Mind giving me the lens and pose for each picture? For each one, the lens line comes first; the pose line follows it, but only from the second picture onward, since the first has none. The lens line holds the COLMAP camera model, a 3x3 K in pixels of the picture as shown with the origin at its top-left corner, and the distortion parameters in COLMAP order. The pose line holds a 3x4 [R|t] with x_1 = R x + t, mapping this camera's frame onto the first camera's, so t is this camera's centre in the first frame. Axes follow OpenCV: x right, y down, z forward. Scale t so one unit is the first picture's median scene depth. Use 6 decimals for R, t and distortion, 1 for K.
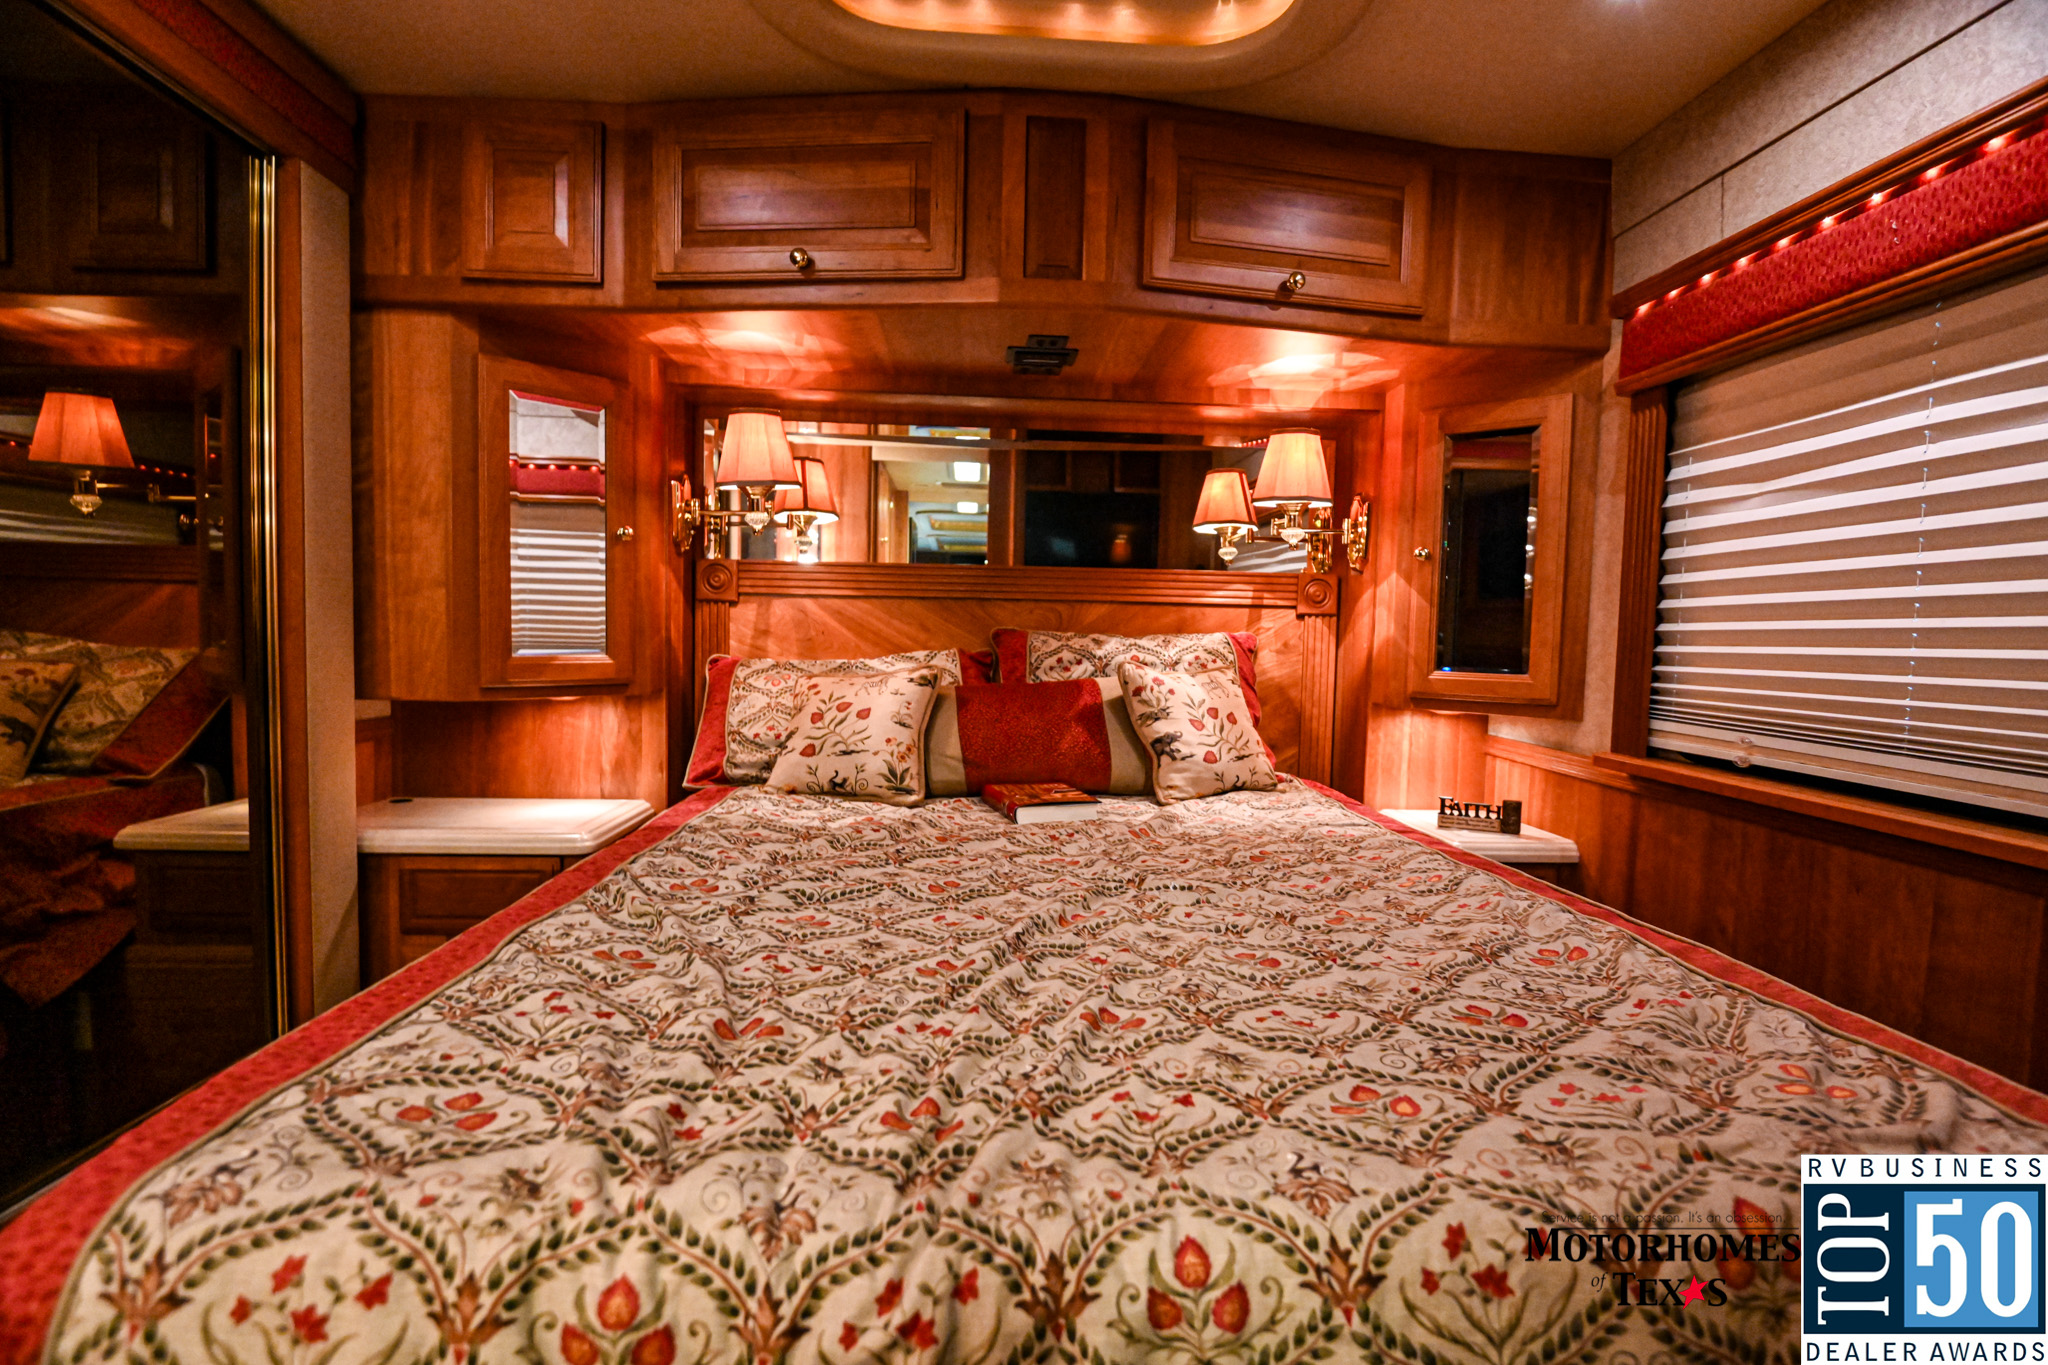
lens RADIAL K [[1043.6, 0, 1022.8], [0, 1043.6, 686.9], [0, 0, 1]] dist [-0.006781, -0.005058]
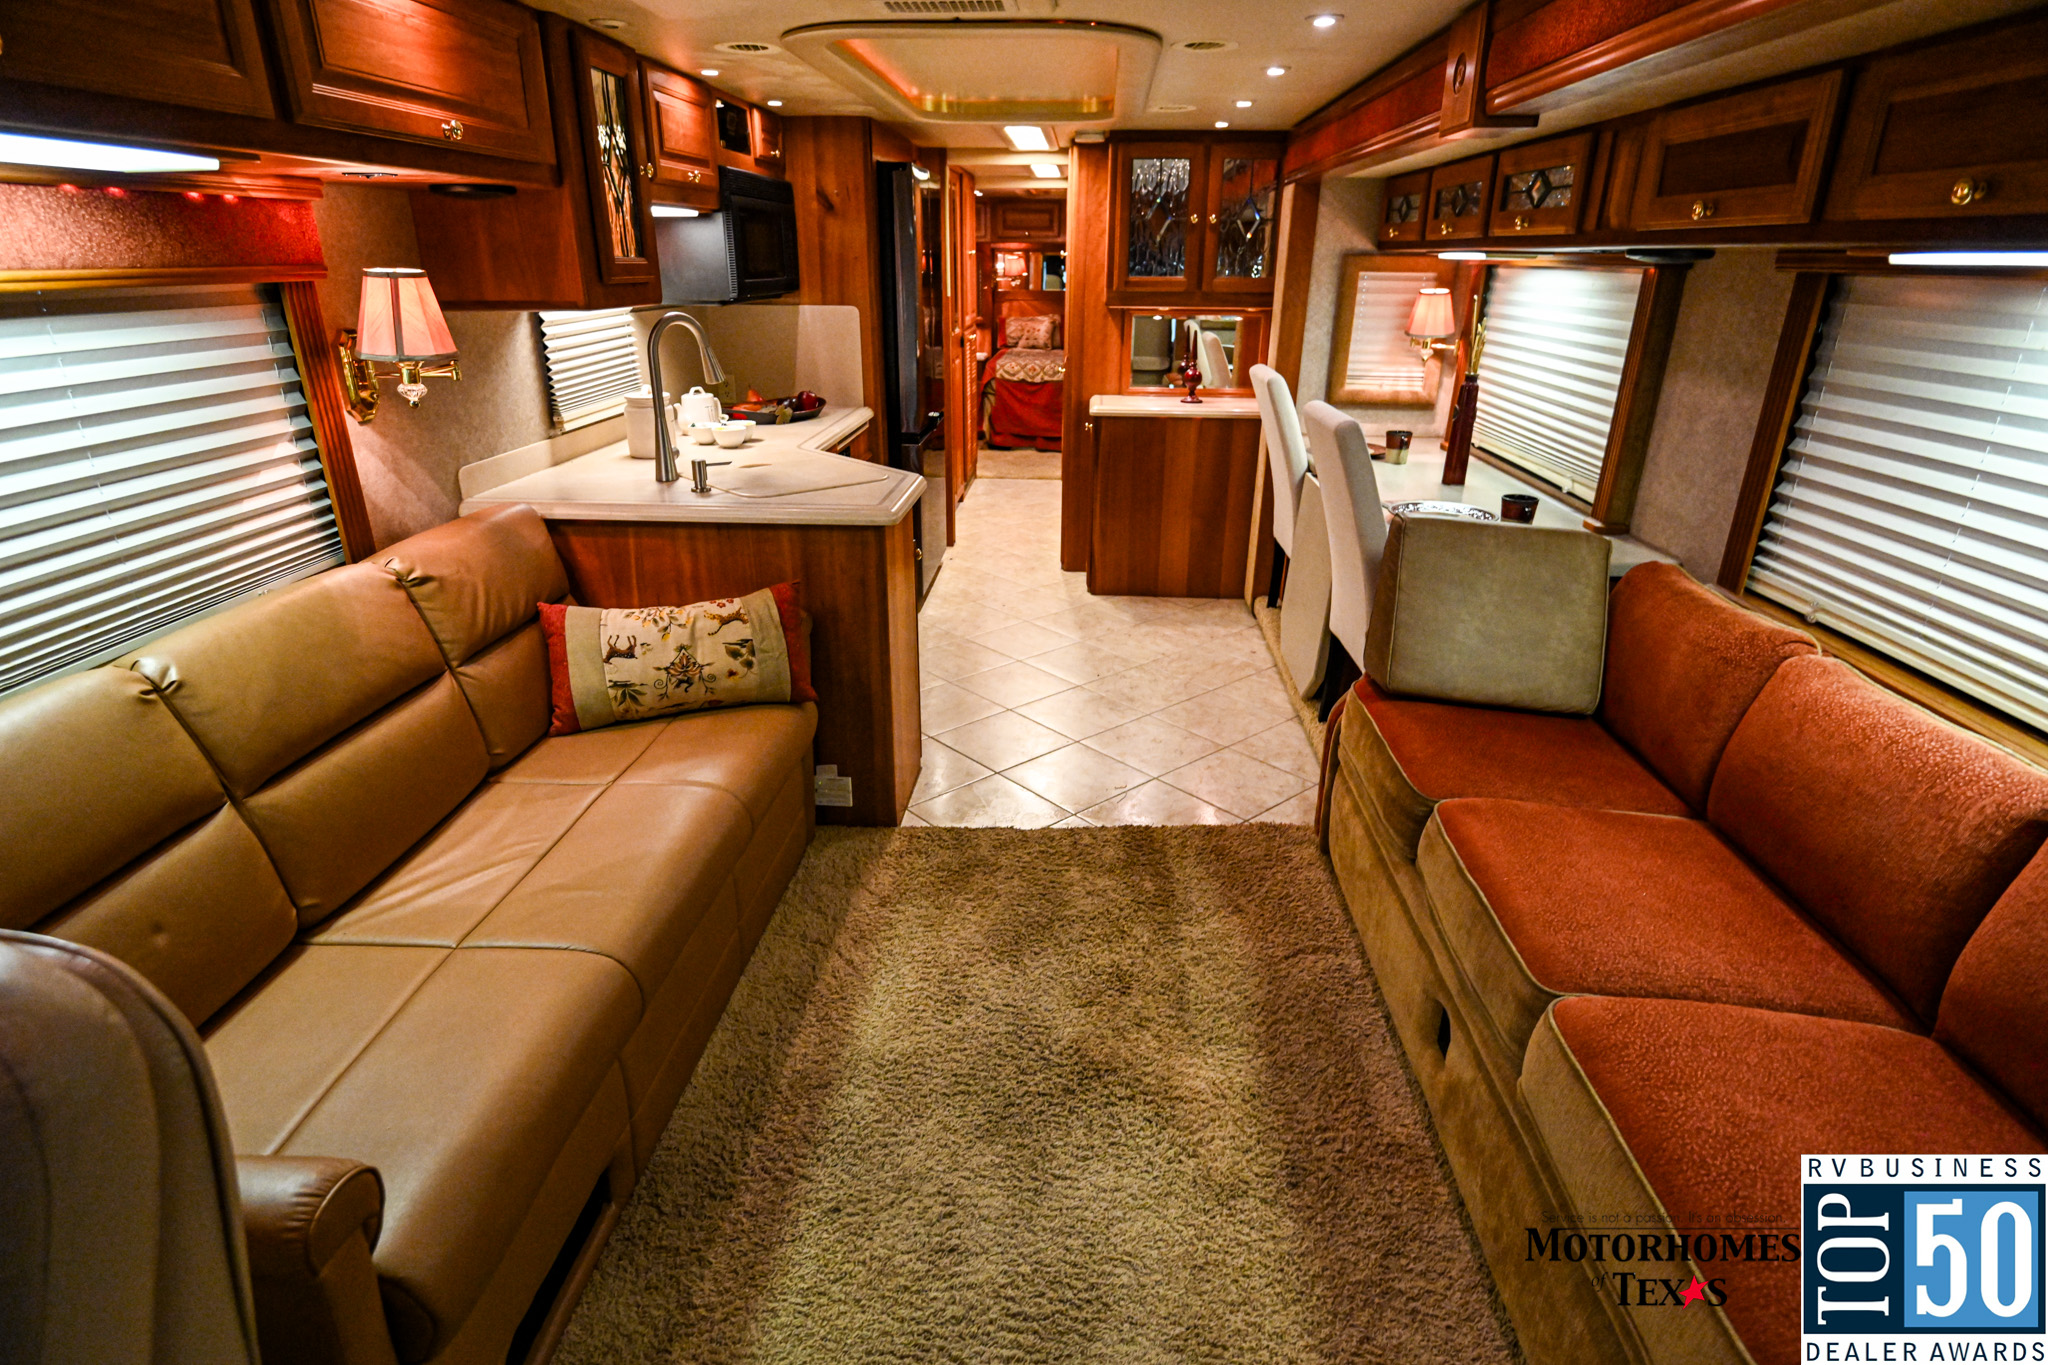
lens RADIAL K [[1043.6, 0, 1019.4], [0, 1043.6, 698.5], [0, 0, 1]] dist [-0.006781, -0.005058]
pose [[0.993596, 0.027503, -0.109595, 0.310952], [0.010984, 0.941820, 0.335937, 0.009866], [0.112458, -0.334990, 0.935487, -3.836342]]
